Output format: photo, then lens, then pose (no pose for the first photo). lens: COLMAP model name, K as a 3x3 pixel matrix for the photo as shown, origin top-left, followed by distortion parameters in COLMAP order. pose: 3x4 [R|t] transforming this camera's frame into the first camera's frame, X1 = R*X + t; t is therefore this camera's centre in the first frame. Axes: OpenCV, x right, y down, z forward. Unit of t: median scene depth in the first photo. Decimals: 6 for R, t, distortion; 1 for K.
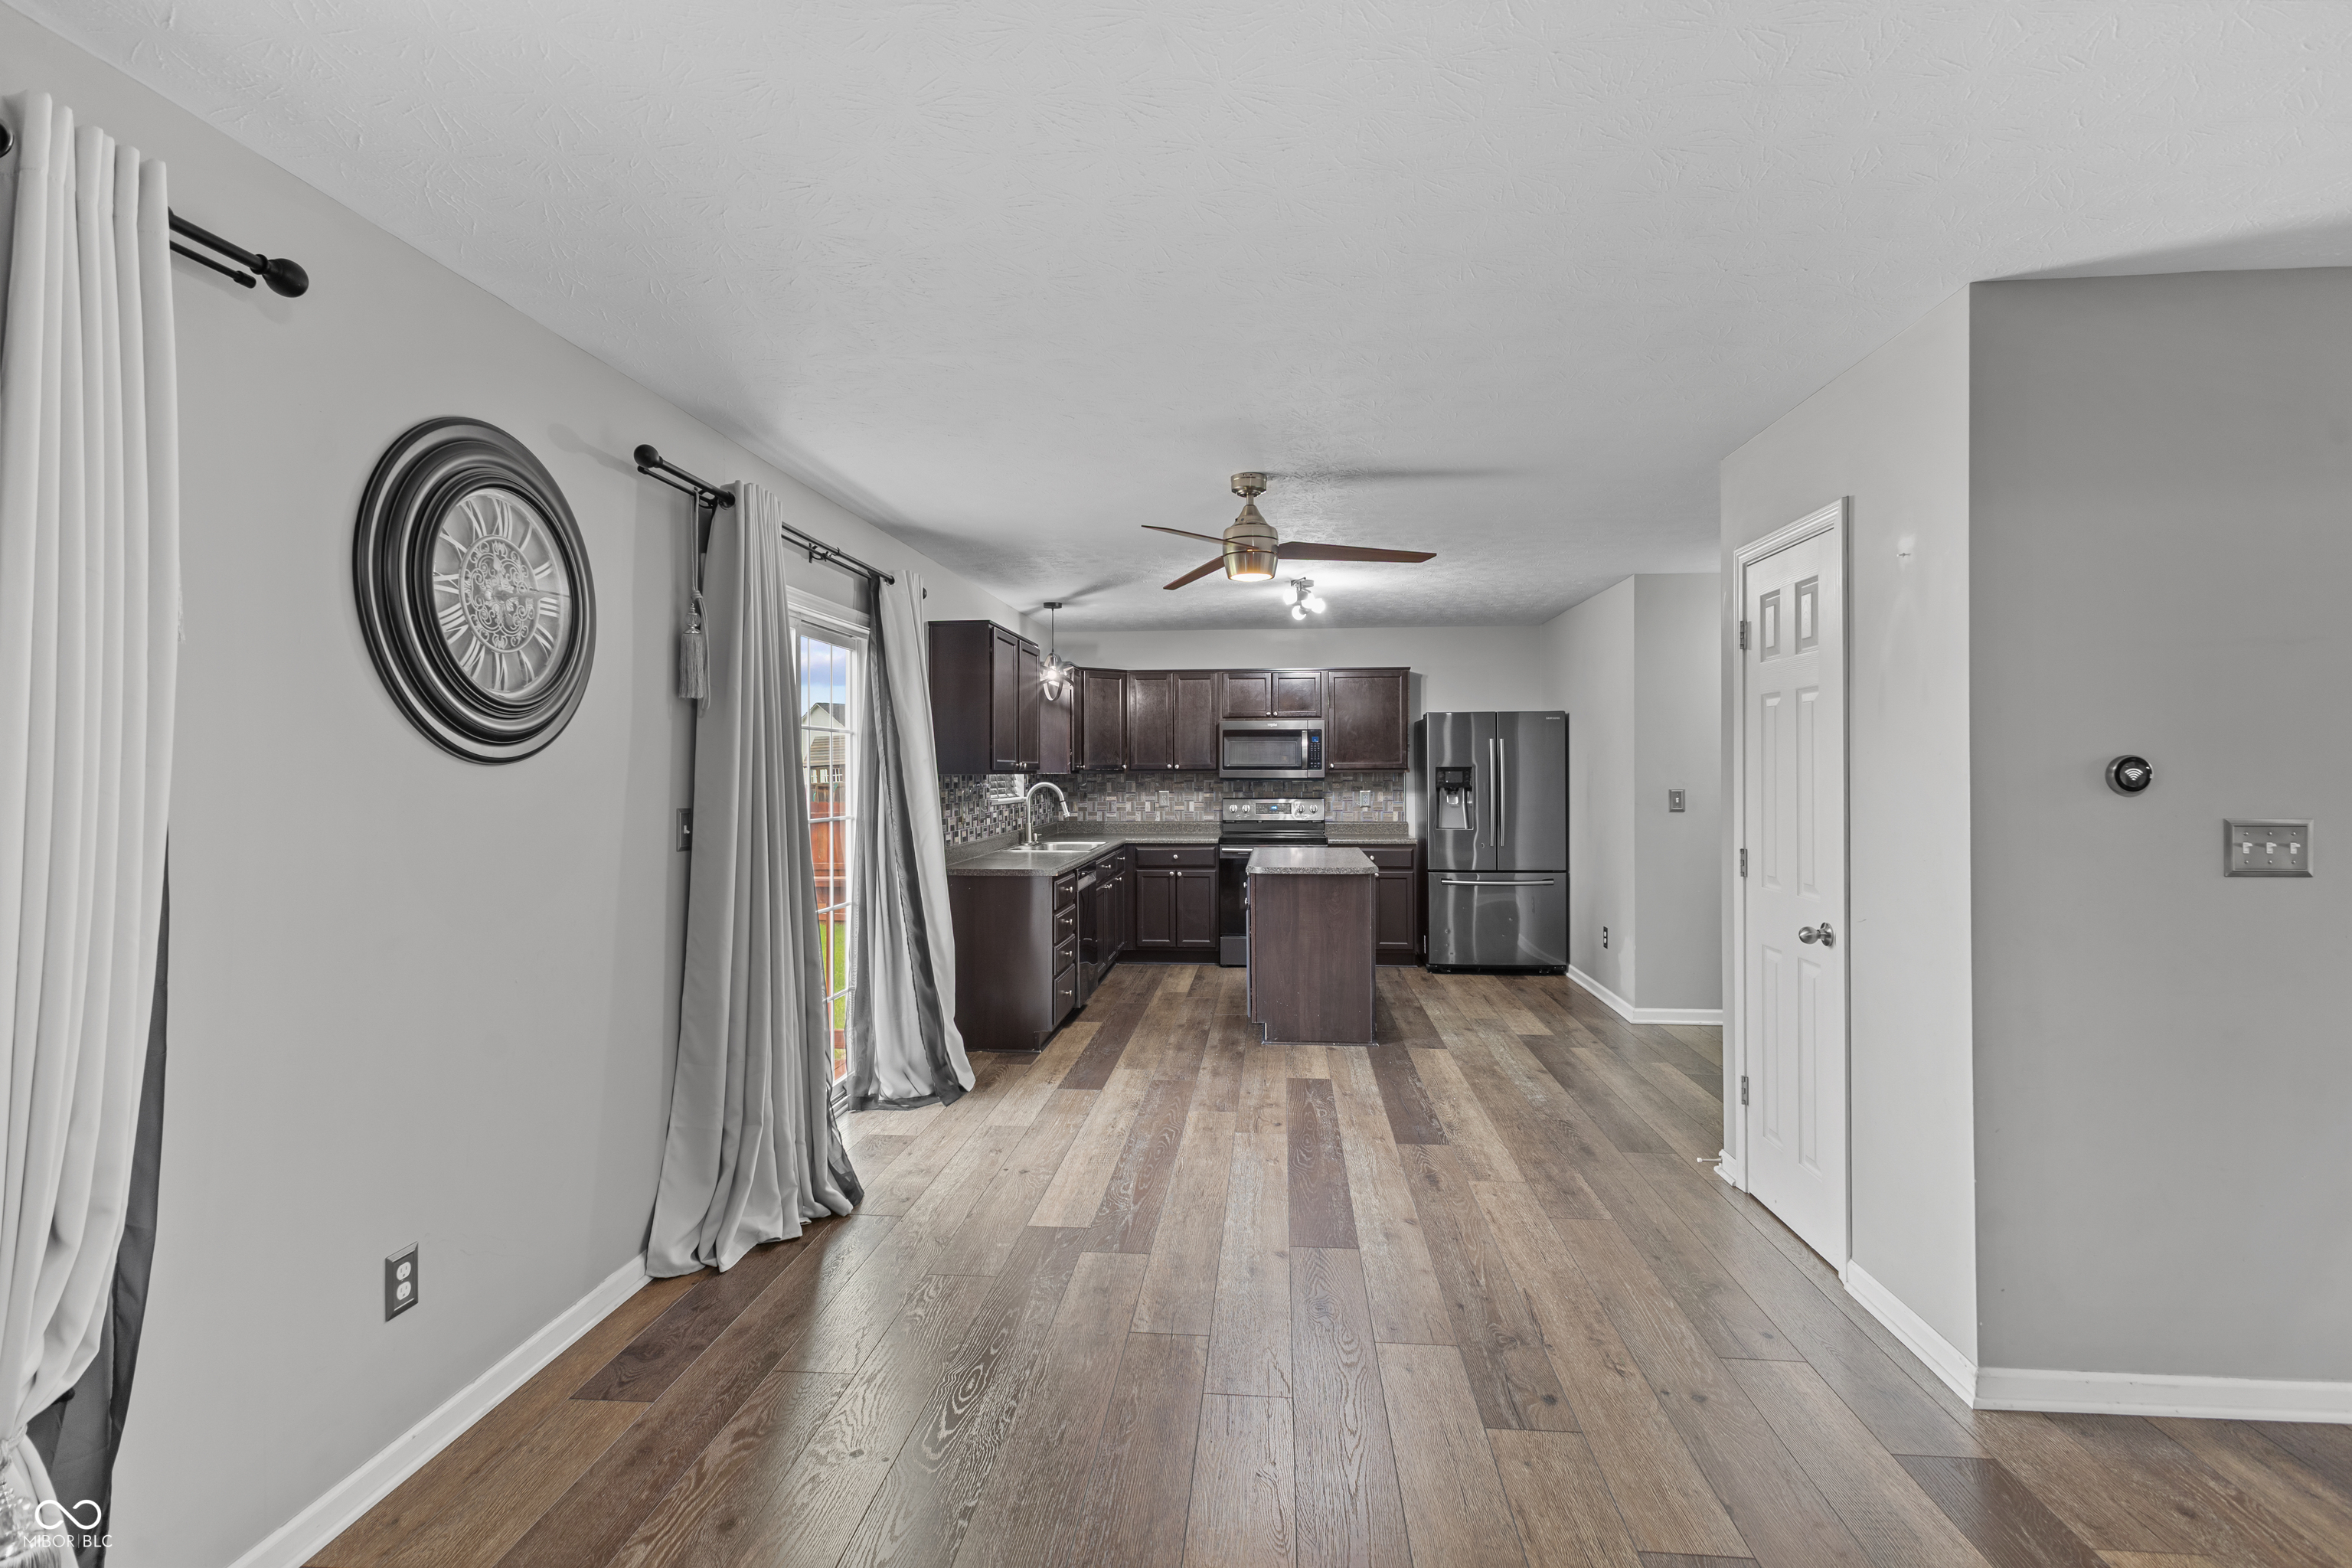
lens RADIAL K [[1138.0, 0, 1184.1], [0, 1138.0, 772.1], [0, 0, 1]] dist [0.000865, -0.000387]
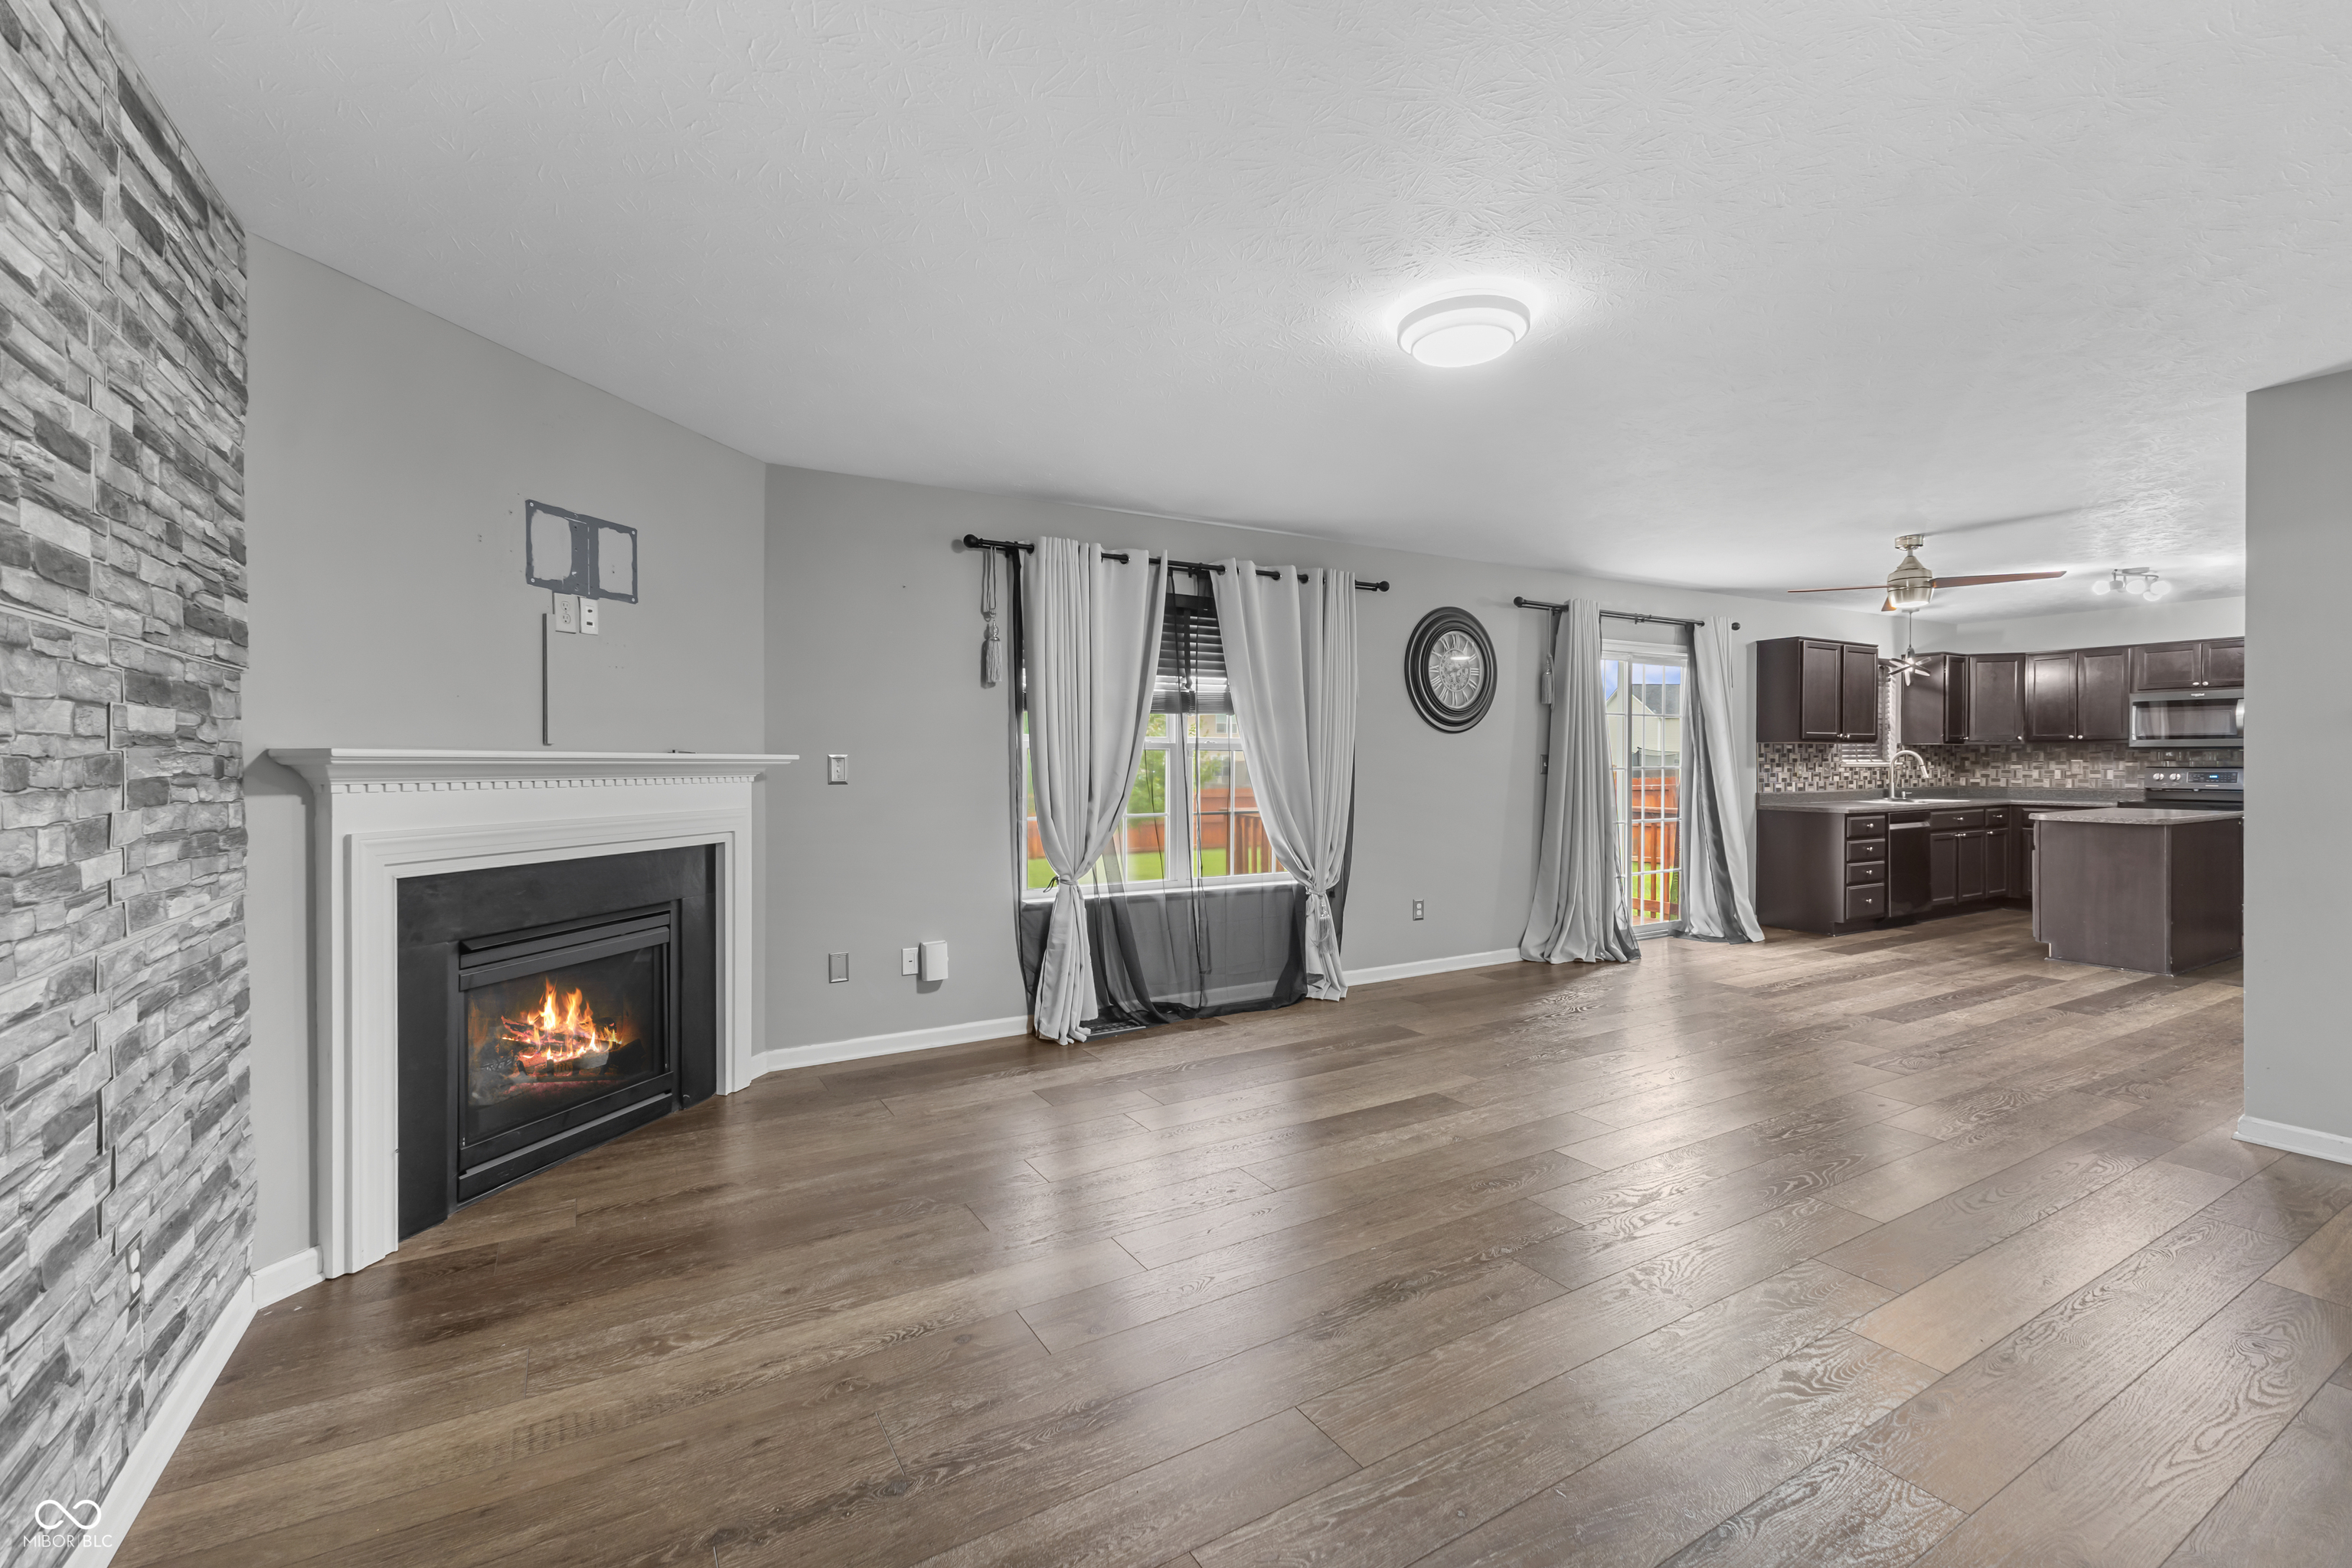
lens RADIAL K [[1020.2, 0, 1176.0], [0, 1020.2, 784.0], [0, 0, 1]] dist [0.014904, 0.000110]
pose [[0.578060, 0.022593, -0.815682, 0.612128], [-0.001497, 0.999644, 0.026627, 0.030485], [0.815993, -0.014171, 0.577888, -0.574970]]
